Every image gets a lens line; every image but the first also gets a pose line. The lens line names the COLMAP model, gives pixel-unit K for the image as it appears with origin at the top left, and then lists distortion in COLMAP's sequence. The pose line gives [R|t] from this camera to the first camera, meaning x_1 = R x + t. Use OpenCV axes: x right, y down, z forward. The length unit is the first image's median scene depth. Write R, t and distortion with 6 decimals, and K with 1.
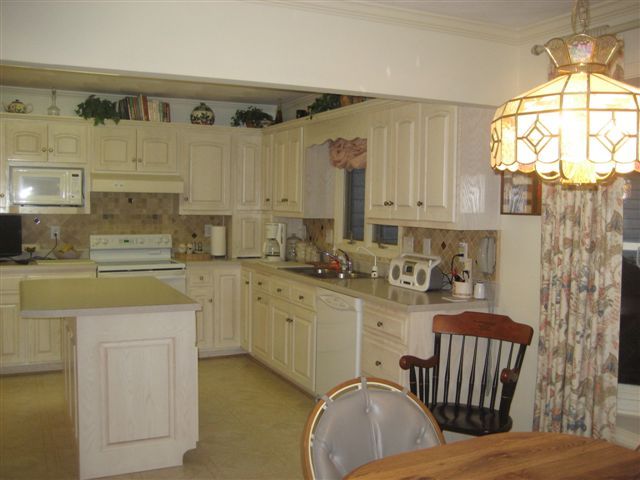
lens RADIAL K [[663.0, 0, 338.2], [0, 663.0, 241.3], [0, 0, 1]] dist [-0.140427, 0.162050]
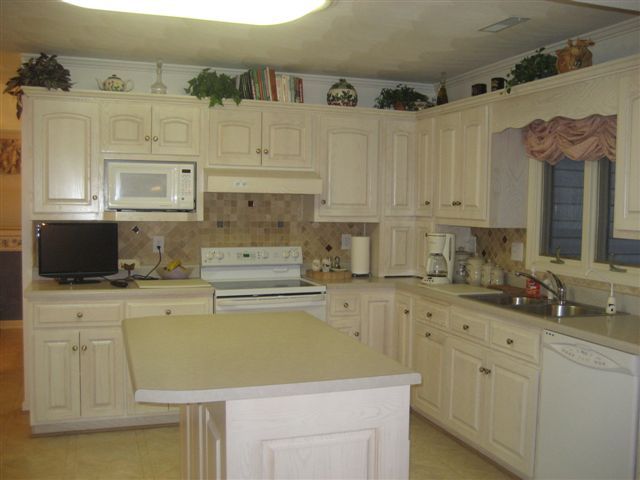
lens RADIAL K [[663.0, 0, 338.2], [0, 663.0, 241.3], [0, 0, 1]] dist [-0.140427, 0.162050]
pose [[0.994085, 0.004014, -0.108531, -0.134298], [-0.004409, 0.999985, -0.003395, -0.015741], [0.108516, 0.003854, 0.994087, 0.234988]]
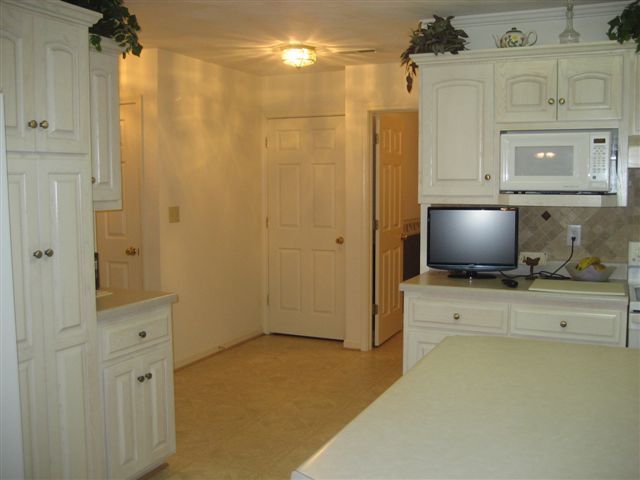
lens RADIAL K [[663.0, 0, 338.2], [0, 663.0, 241.3], [0, 0, 1]] dist [-0.140427, 0.162050]
pose [[0.643732, 0.048306, -0.763724, -0.100938], [-0.027390, 0.998821, 0.040089, -0.026935], [0.764760, -0.004888, 0.644296, 0.423352]]
